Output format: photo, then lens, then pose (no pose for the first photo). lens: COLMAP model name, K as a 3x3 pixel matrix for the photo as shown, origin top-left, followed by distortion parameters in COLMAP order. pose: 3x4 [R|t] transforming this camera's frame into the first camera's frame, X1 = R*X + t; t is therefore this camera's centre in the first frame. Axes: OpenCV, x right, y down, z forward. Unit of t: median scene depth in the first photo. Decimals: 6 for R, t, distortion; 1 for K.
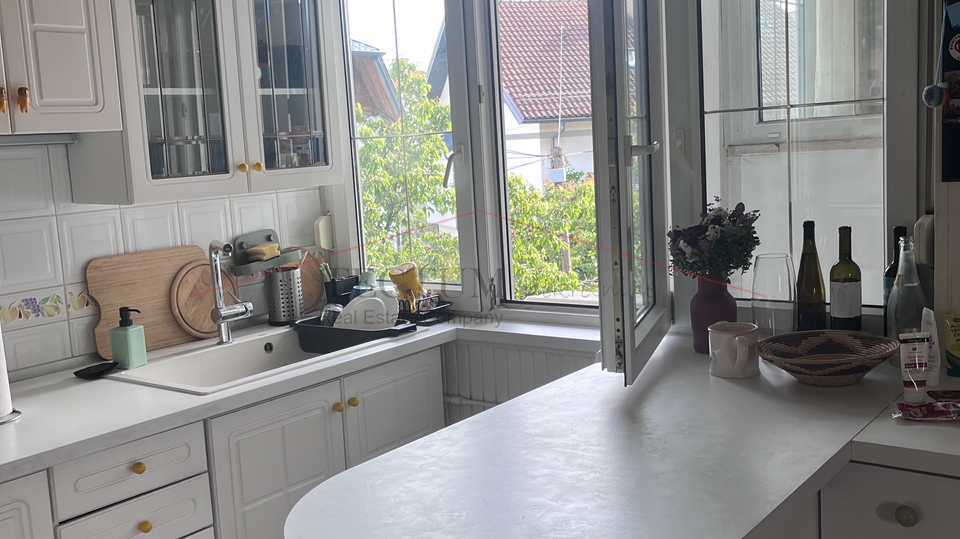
lens RADIAL K [[949.9, 0, 480.0], [0, 949.9, 269.5], [0, 0, 1]] dist [0.012255, 0.004047]
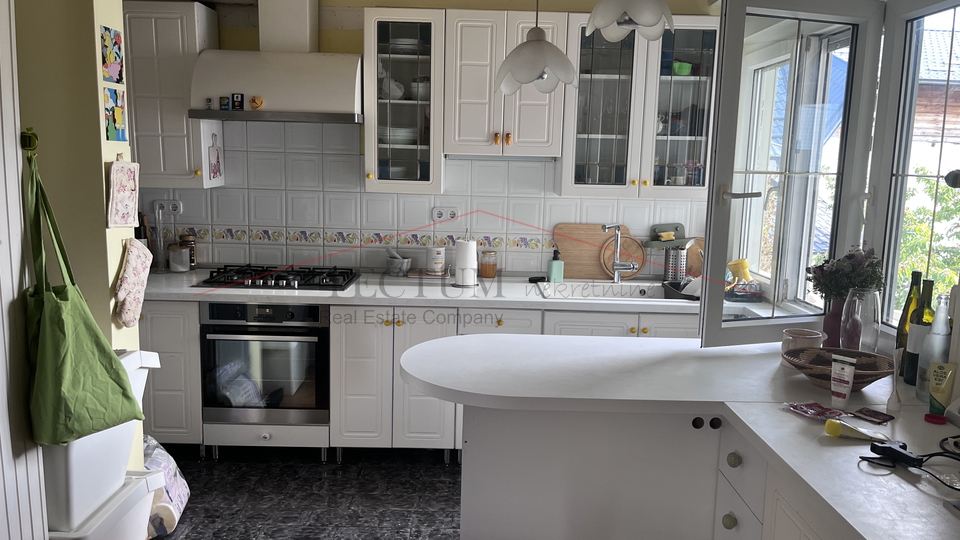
lens RADIAL K [[703.9, 0, 480.0], [0, 703.9, 270.0], [0, 0, 1]] dist [0.003026, 0.000149]
pose [[0.609131, 0.190120, -0.769944, 0.610259], [-0.166709, 0.979844, 0.110060, -0.049463], [0.775350, 0.061315, 0.628548, 0.010269]]
